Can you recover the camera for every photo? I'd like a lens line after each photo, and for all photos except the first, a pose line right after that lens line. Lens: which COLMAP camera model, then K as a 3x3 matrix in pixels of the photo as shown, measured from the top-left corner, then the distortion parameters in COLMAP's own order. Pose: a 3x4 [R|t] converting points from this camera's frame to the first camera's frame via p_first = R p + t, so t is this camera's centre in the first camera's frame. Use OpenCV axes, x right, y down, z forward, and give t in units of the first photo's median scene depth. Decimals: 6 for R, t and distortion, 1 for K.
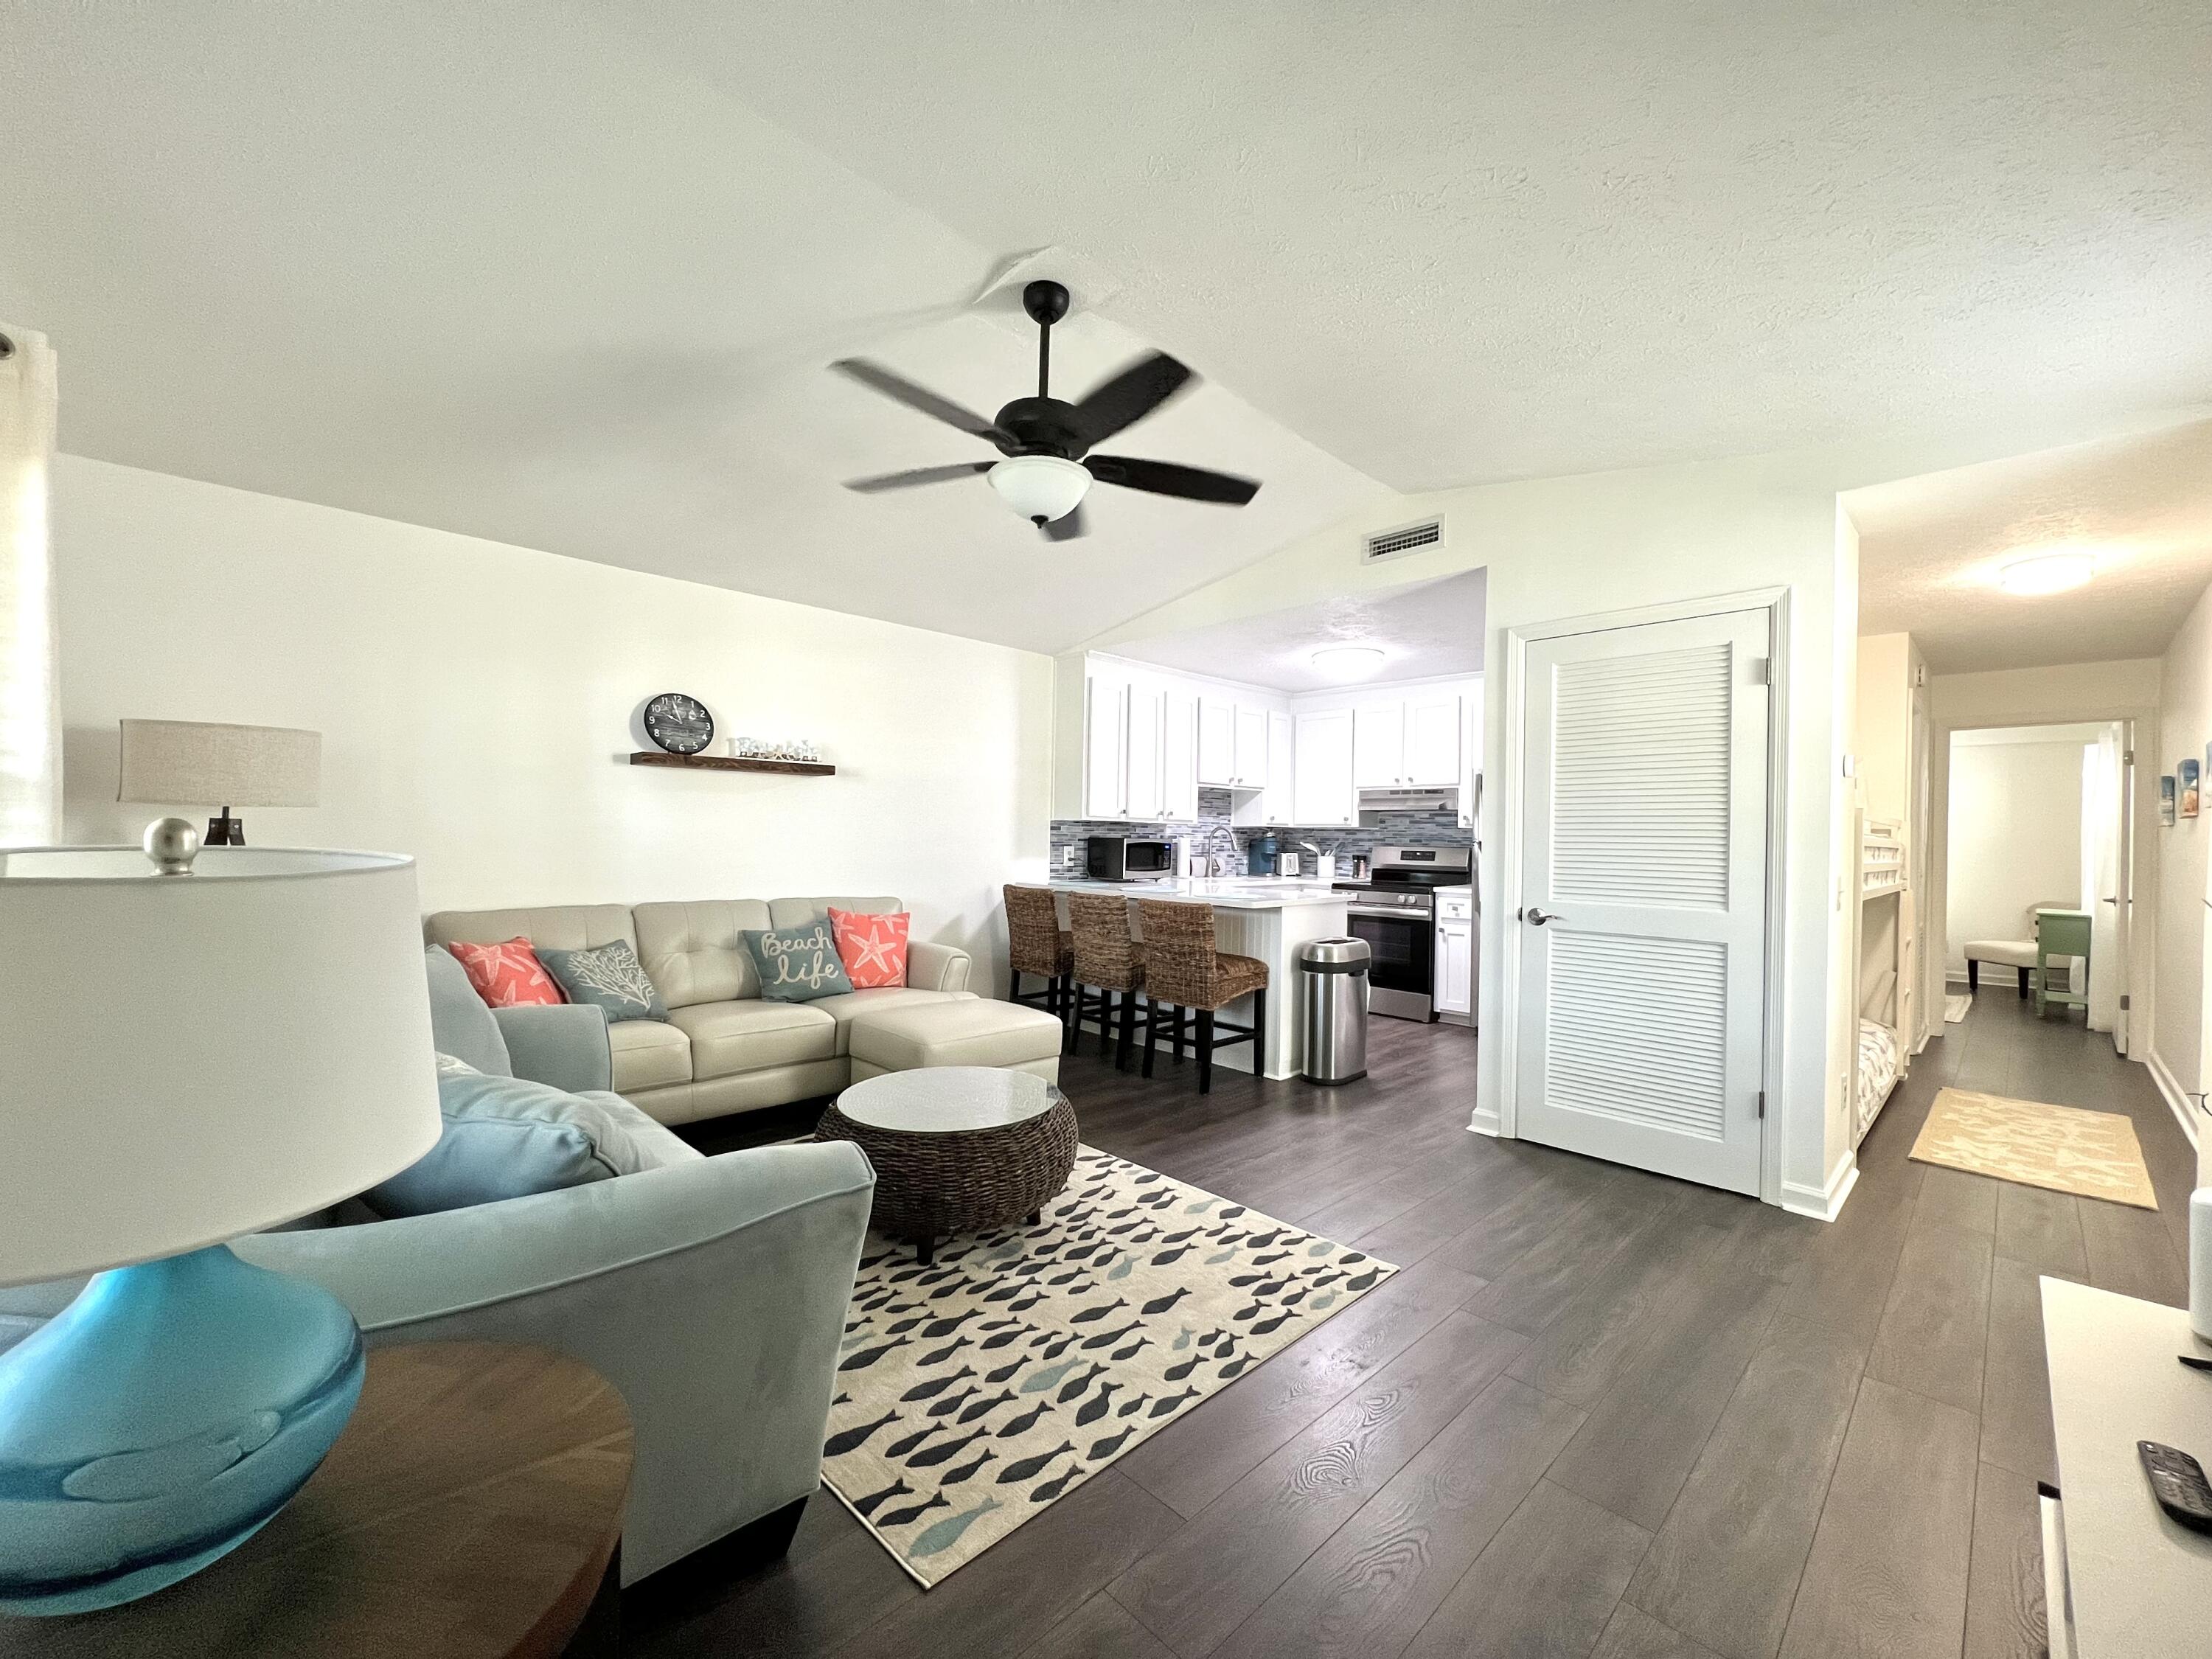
lens RADIAL K [[883.4, 0, 1102.5], [0, 883.4, 839.5], [0, 0, 1]] dist [-0.001935, -0.000311]
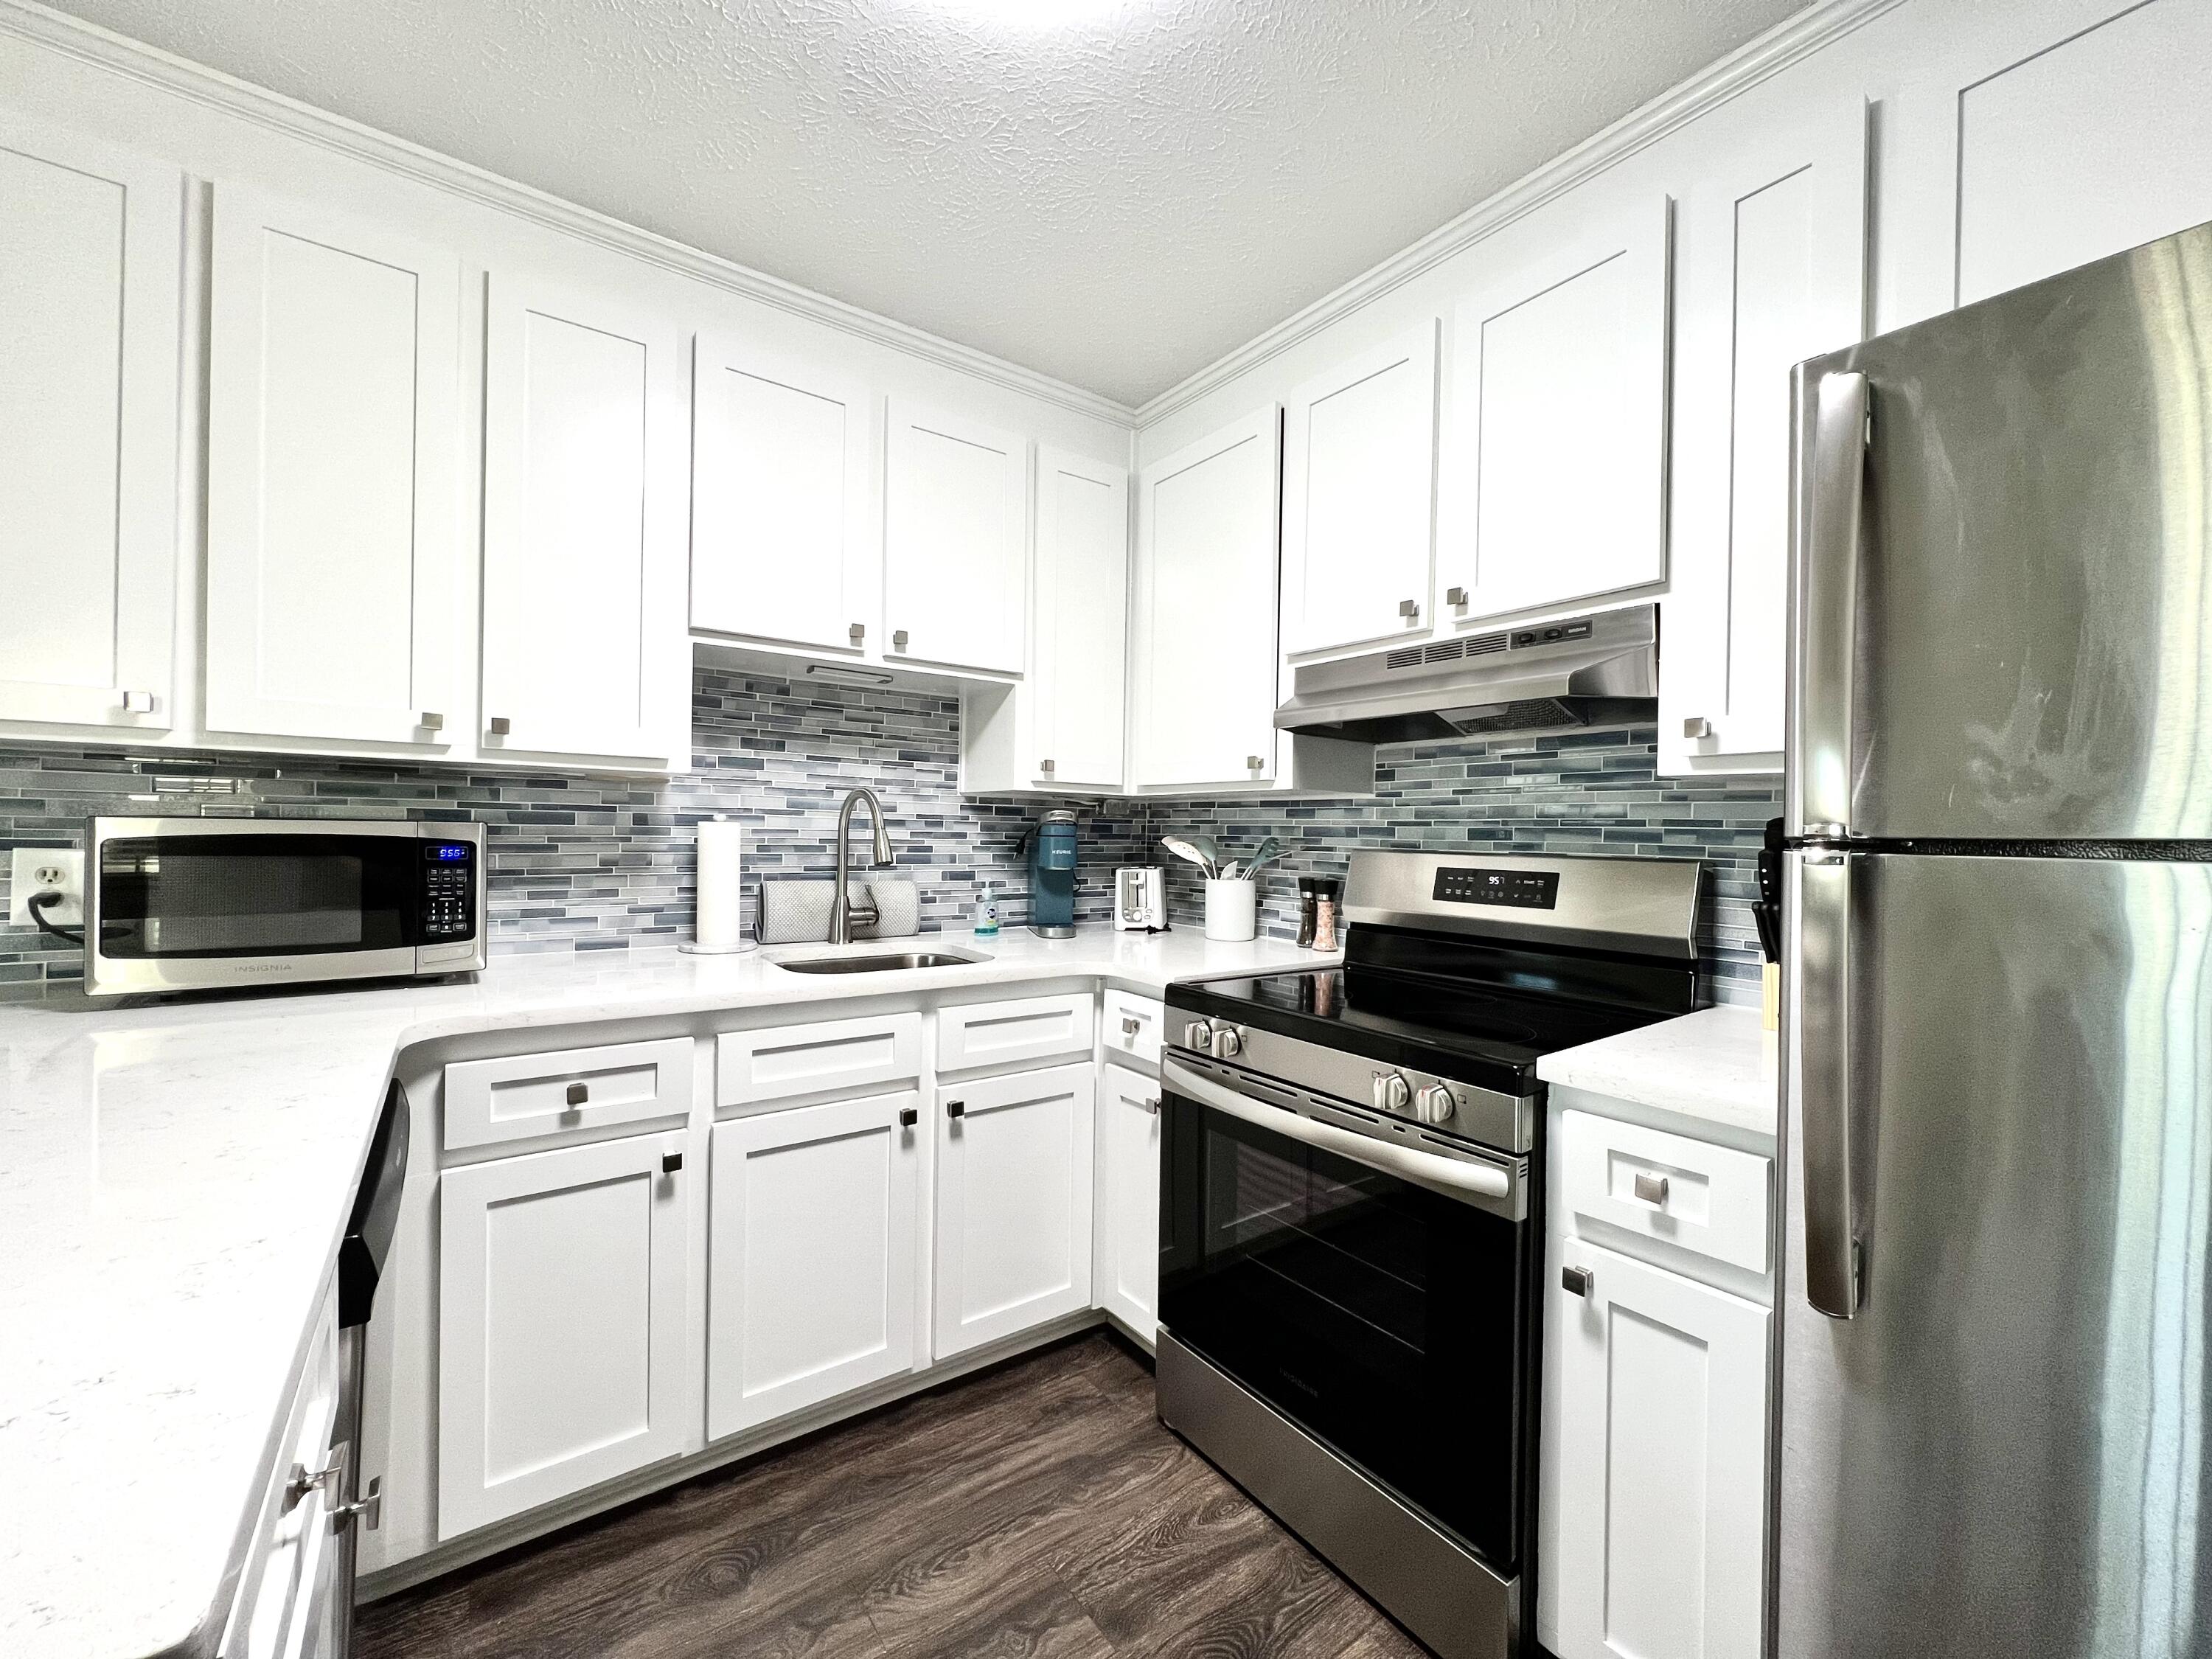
lens RADIAL K [[883.4, 0, 1110.8], [0, 883.4, 831.5], [0, 0, 1]] dist [-0.001935, -0.000311]
pose [[0.991268, 0.002704, -0.131833, 0.266882], [-0.003469, 0.999978, -0.005580, 0.002583], [0.131815, 0.005988, 0.991256, 0.688705]]
